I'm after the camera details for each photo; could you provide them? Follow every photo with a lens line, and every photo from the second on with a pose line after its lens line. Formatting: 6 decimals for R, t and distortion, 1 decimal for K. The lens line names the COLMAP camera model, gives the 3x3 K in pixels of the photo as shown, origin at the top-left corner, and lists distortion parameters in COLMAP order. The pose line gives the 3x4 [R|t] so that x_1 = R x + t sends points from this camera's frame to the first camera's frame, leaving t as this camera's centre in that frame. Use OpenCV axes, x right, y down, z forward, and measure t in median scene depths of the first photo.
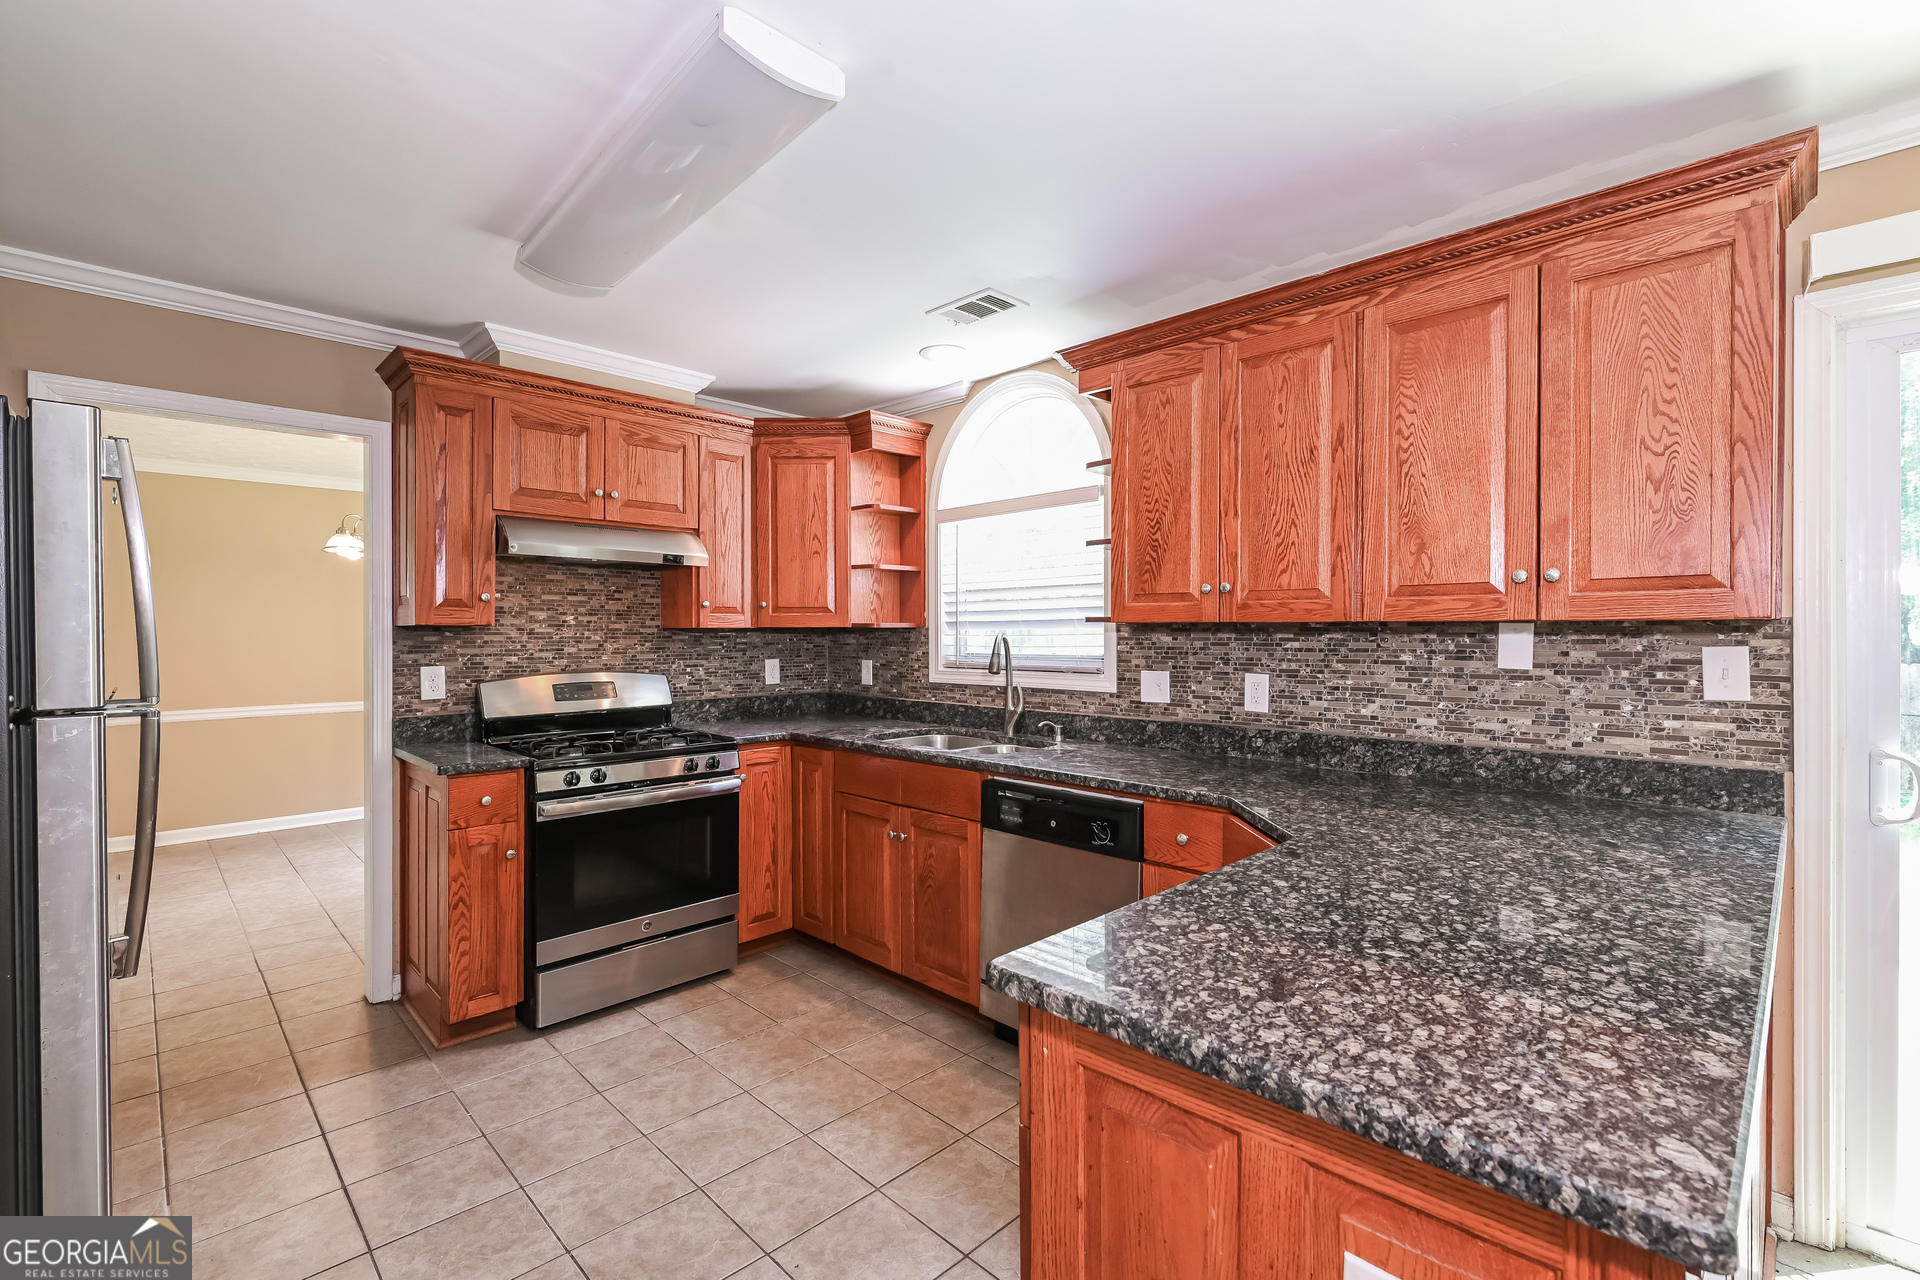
lens RADIAL K [[849.7, 0, 956.2], [0, 849.7, 635.0], [0, 0, 1]] dist [0.001604, 0.000045]
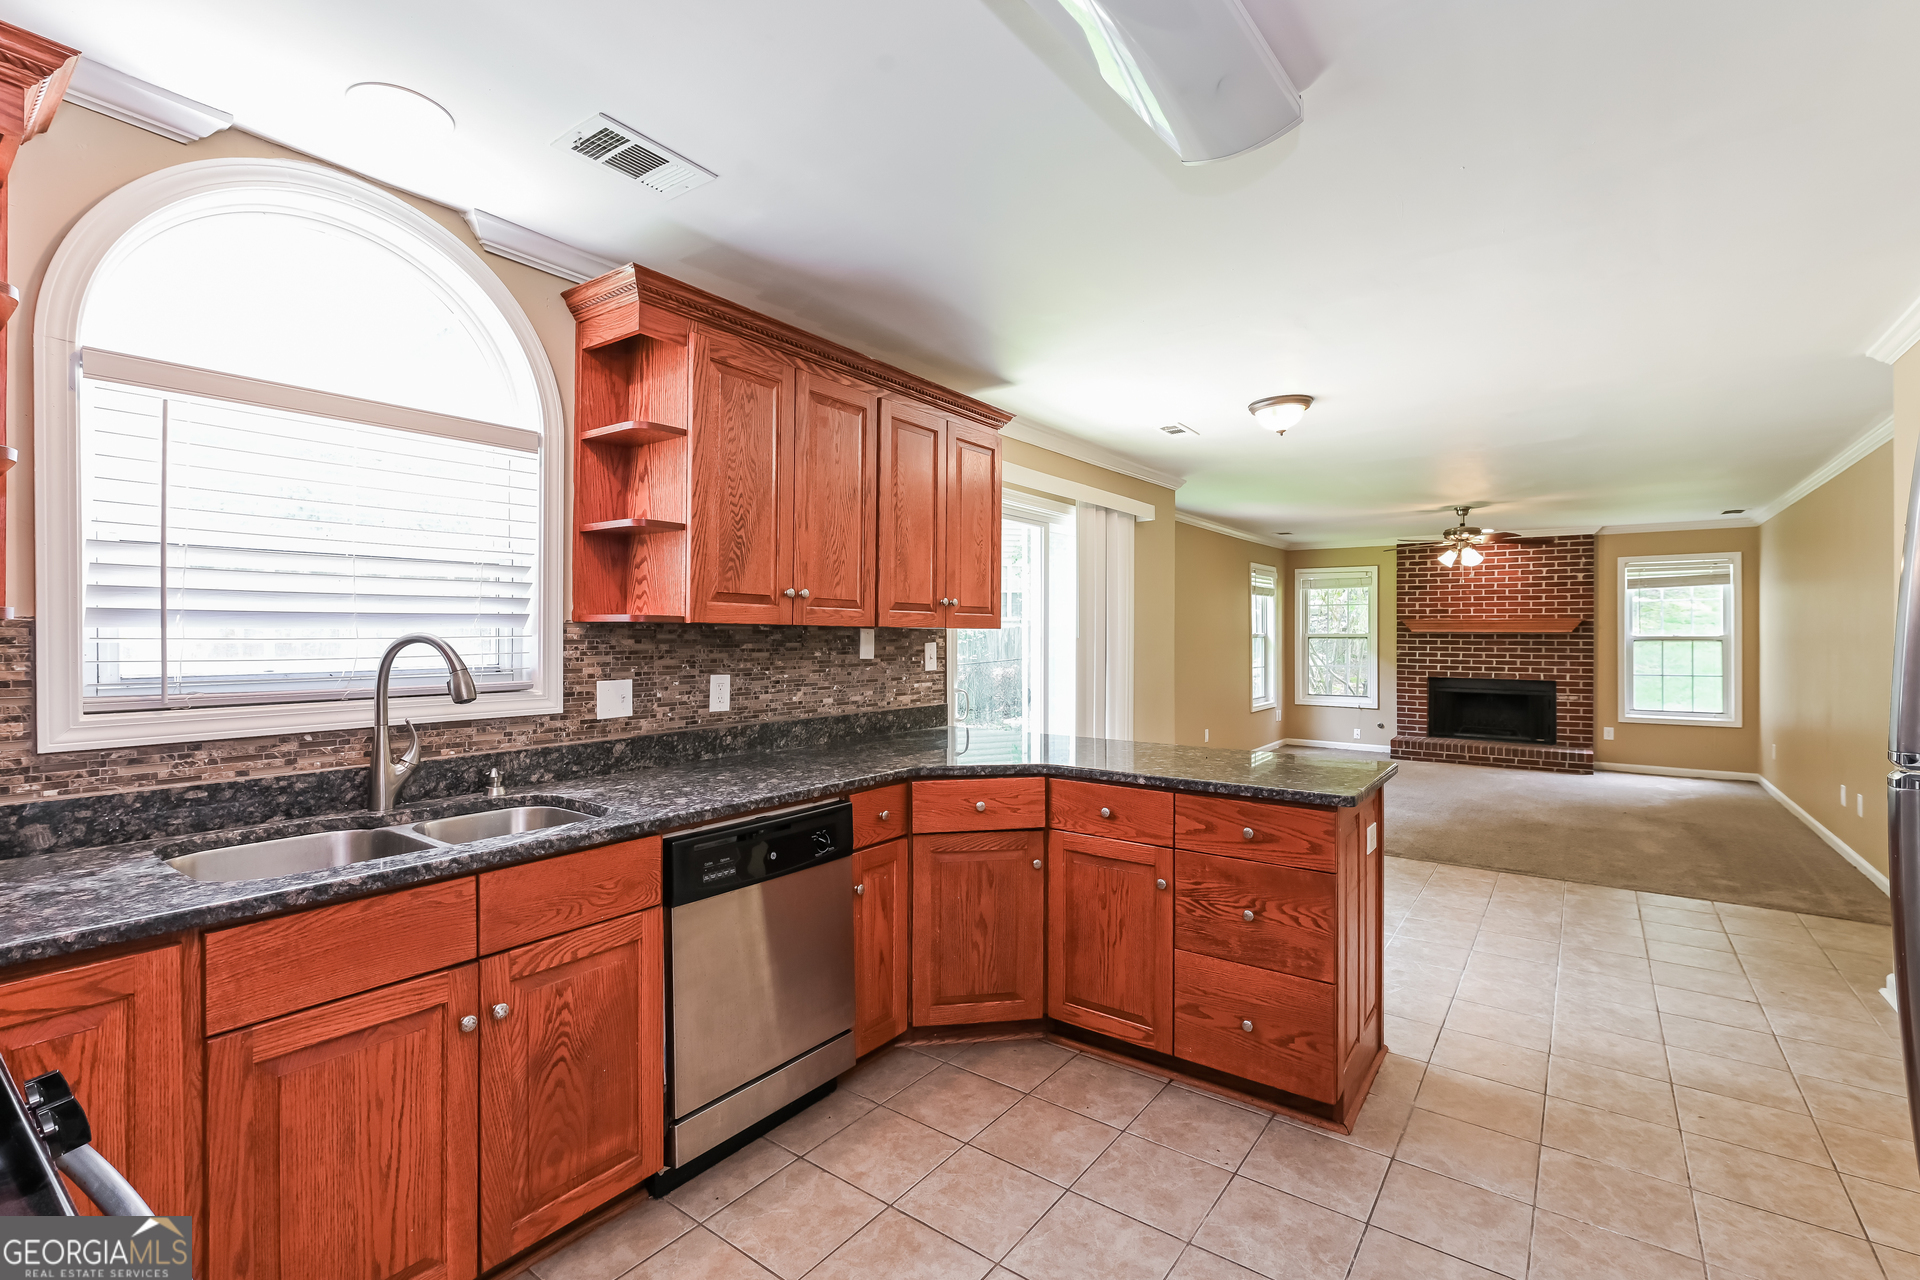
lens RADIAL K [[849.7, 0, 953.6], [0, 849.7, 639.1], [0, 0, 1]] dist [0.001604, 0.000045]
pose [[-0.150855, -0.005868, 0.988539, -0.702248], [-0.001046, 0.999983, 0.005776, -0.003716], [-0.988555, -0.000163, -0.150858, 0.867990]]
